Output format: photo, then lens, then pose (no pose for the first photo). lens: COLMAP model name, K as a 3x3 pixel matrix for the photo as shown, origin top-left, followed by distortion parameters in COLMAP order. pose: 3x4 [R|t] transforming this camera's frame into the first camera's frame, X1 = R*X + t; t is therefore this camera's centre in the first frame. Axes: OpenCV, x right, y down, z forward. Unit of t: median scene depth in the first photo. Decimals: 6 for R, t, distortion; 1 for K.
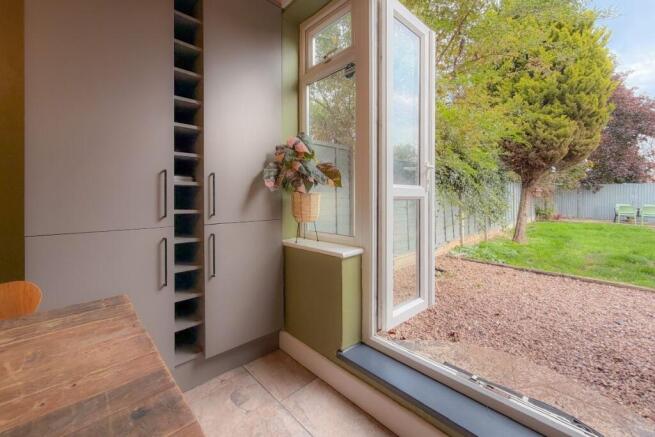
lens RADIAL K [[268.9, 0, 331.4], [0, 268.9, 206.1], [0, 0, 1]] dist [0.002730, 0.000664]
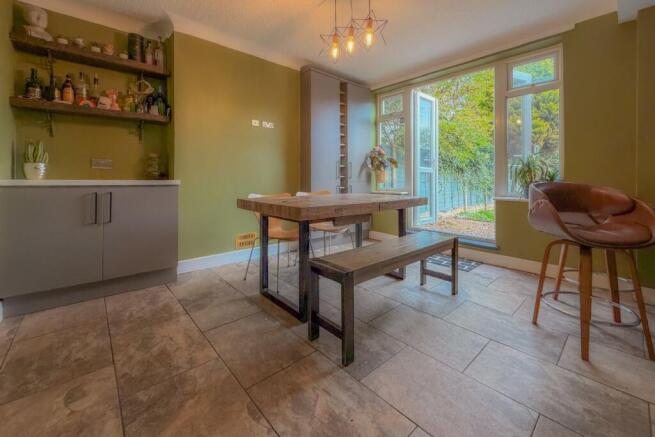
lens RADIAL K [[268.9, 0, 347.0], [0, 268.9, 185.3], [0, 0, 1]] dist [0.002730, 0.000664]
pose [[0.999941, 0.004648, -0.009800, -0.385838], [-0.004814, 0.999844, -0.016973, 0.126604], [0.009719, 0.017020, 0.999808, -1.376495]]
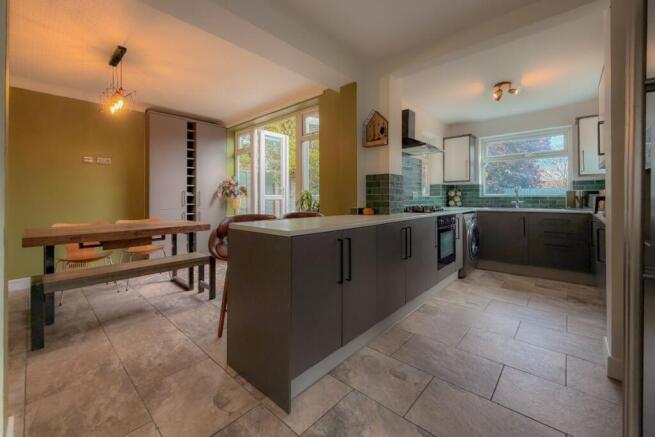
lens RADIAL K [[268.9, 0, 337.3], [0, 268.9, 207.1], [0, 0, 1]] dist [0.002730, 0.000664]
pose [[0.997603, 0.002455, 0.069152, 0.752383], [-0.002102, 0.999984, -0.005183, 0.054772], [-0.069163, 0.005025, 0.997593, -1.789387]]
